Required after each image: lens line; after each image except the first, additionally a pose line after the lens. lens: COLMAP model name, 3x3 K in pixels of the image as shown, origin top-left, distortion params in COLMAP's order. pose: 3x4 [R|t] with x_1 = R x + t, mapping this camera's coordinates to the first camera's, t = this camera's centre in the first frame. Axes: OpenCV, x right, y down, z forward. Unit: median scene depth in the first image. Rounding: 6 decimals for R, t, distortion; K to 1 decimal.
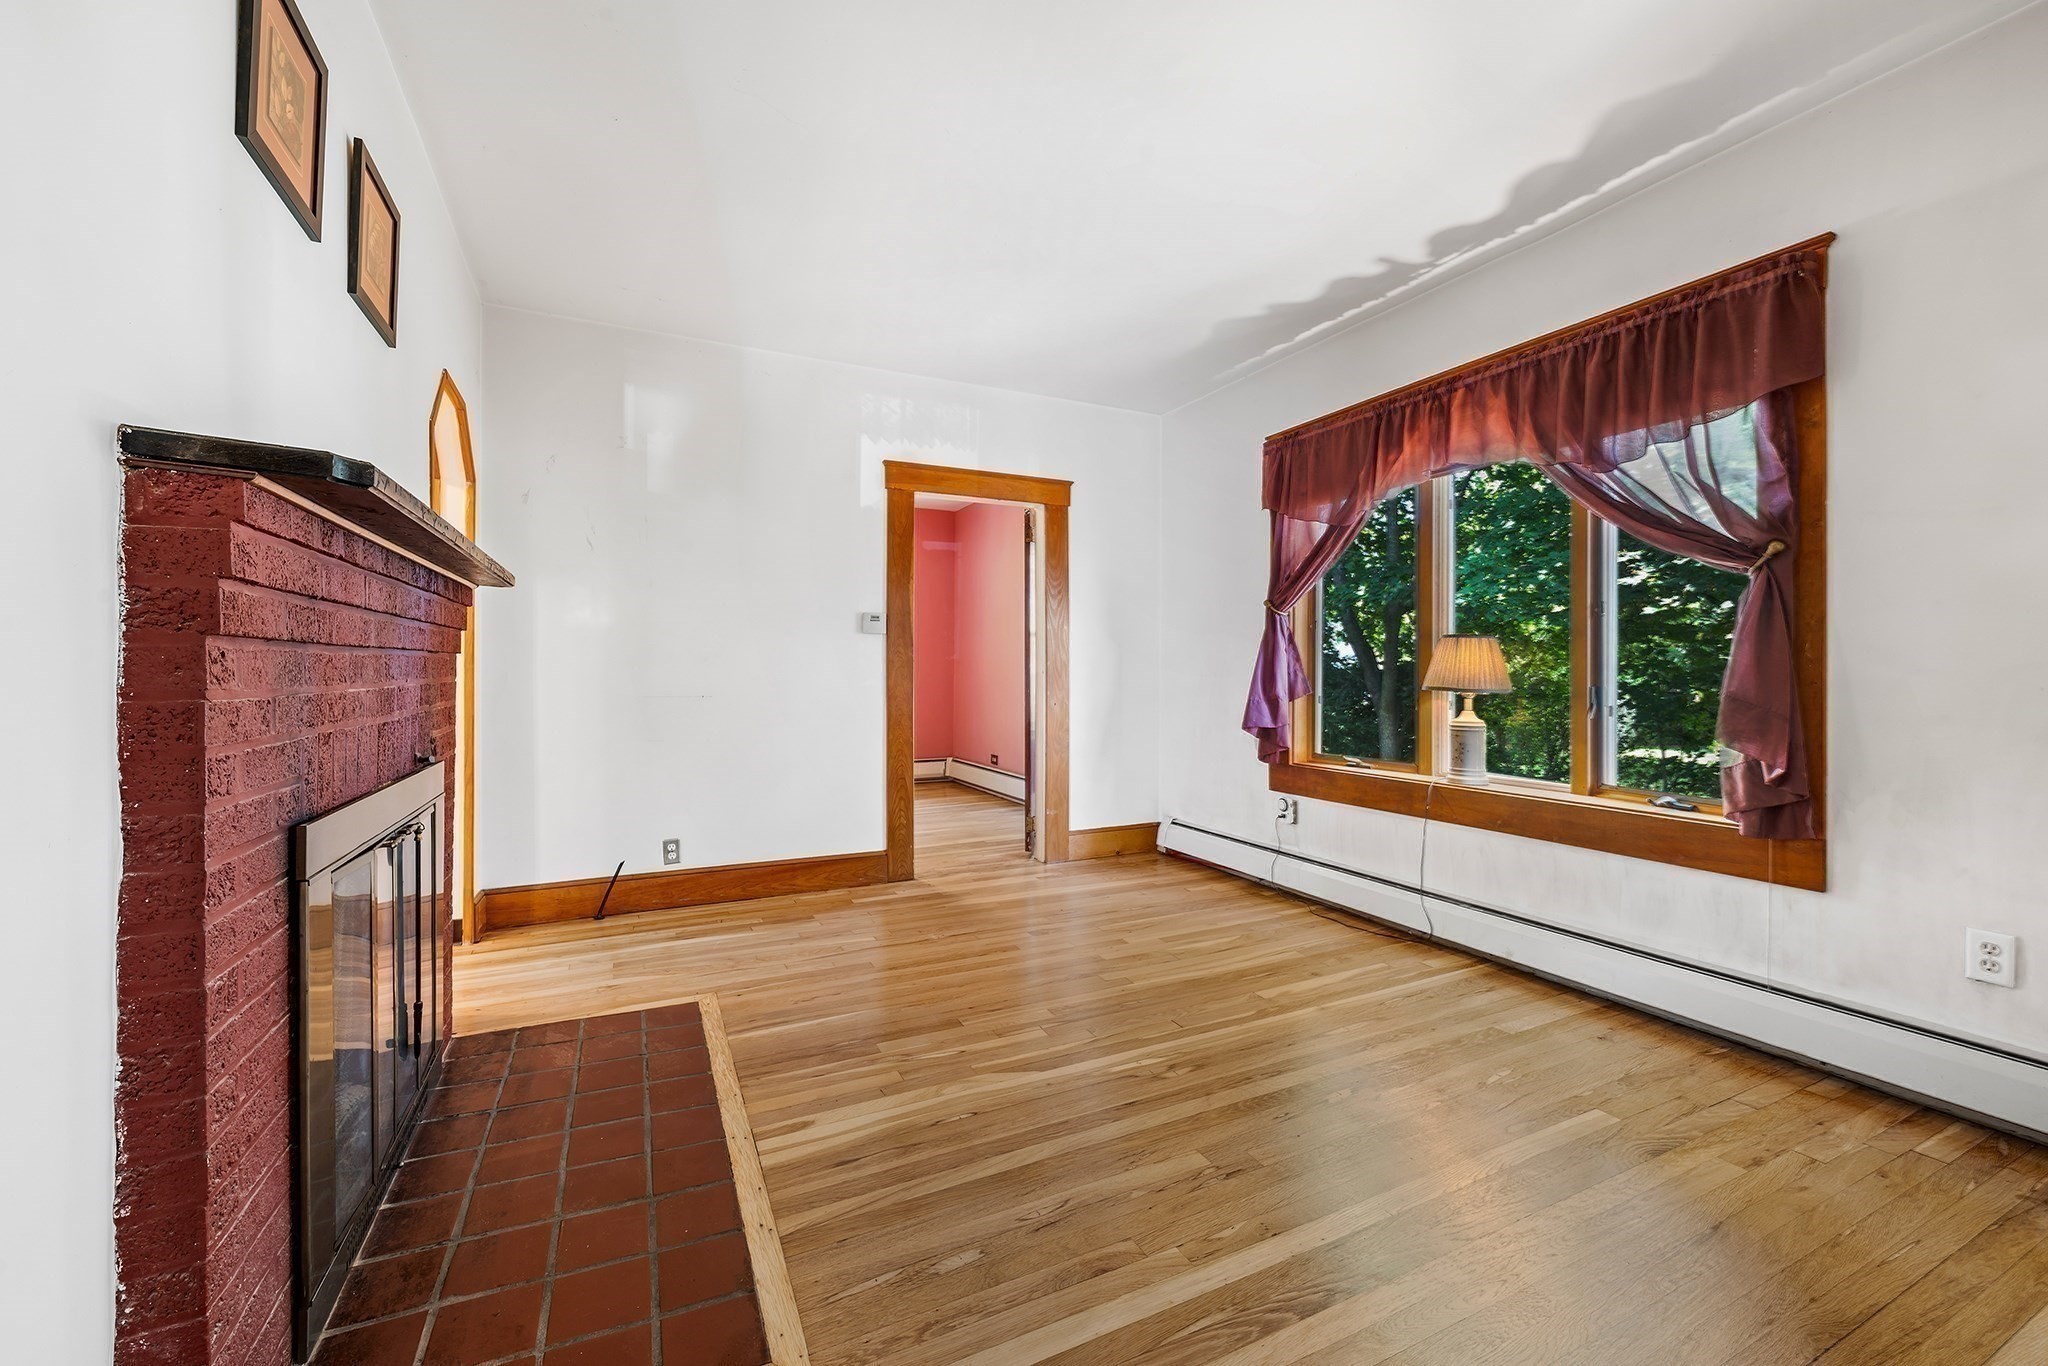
lens RADIAL K [[827.9, 0, 1023.0], [0, 827.9, 676.2], [0, 0, 1]] dist [0.002210, 0.000247]
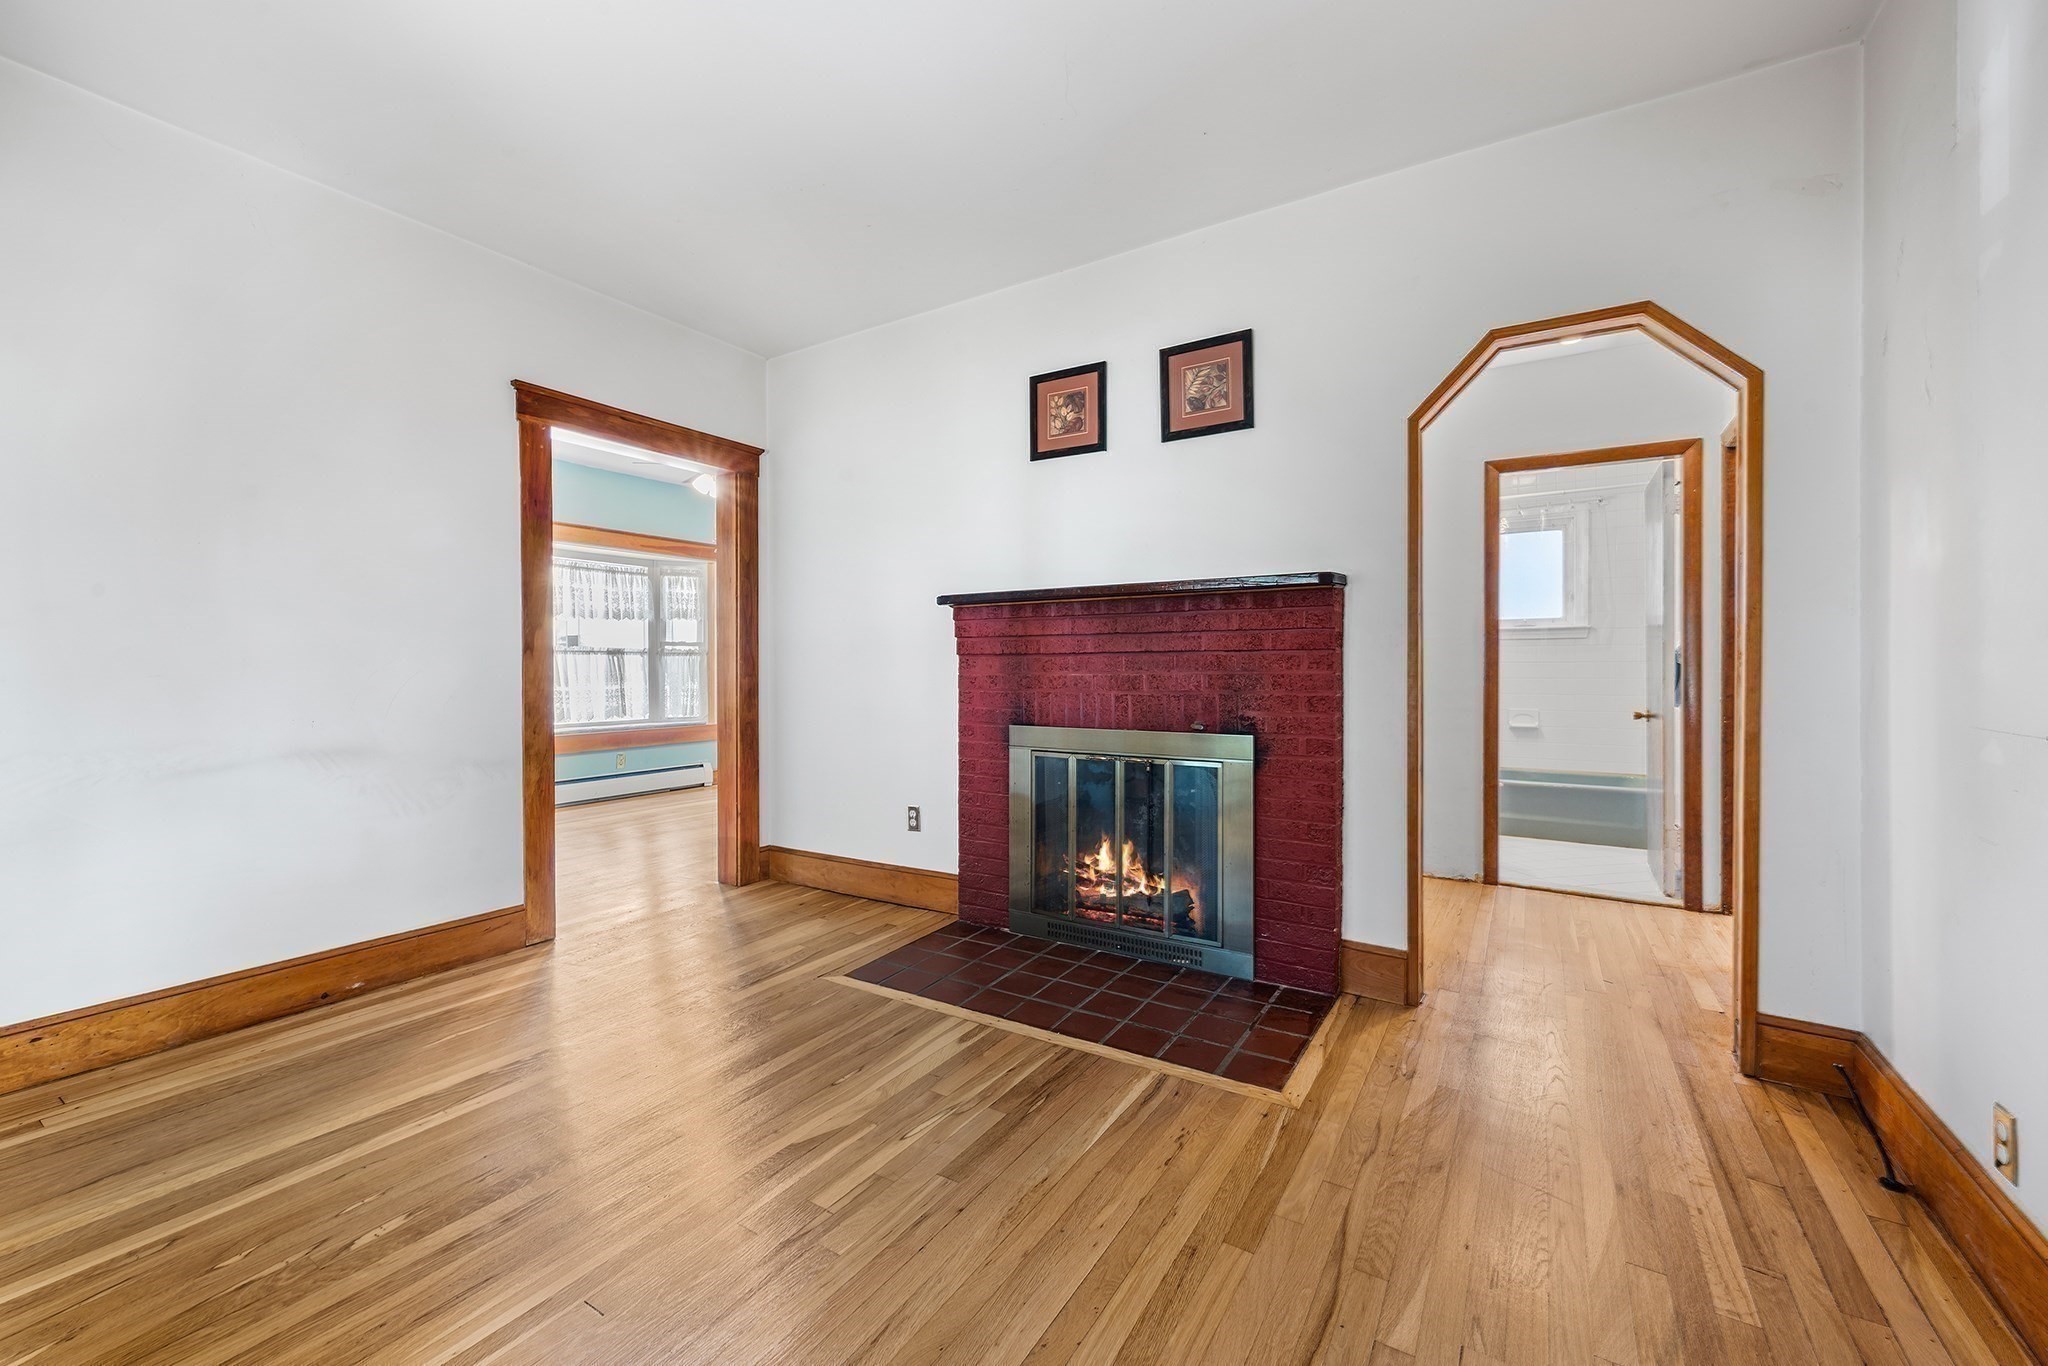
lens RADIAL K [[827.9, 0, 1023.1], [0, 827.9, 673.0], [0, 0, 1]] dist [0.002210, 0.000247]
pose [[-0.852430, 0.004038, -0.522826, 0.239992], [-0.001209, 0.999952, 0.009693, -0.008411], [0.522841, 0.008895, -0.852384, 1.694859]]
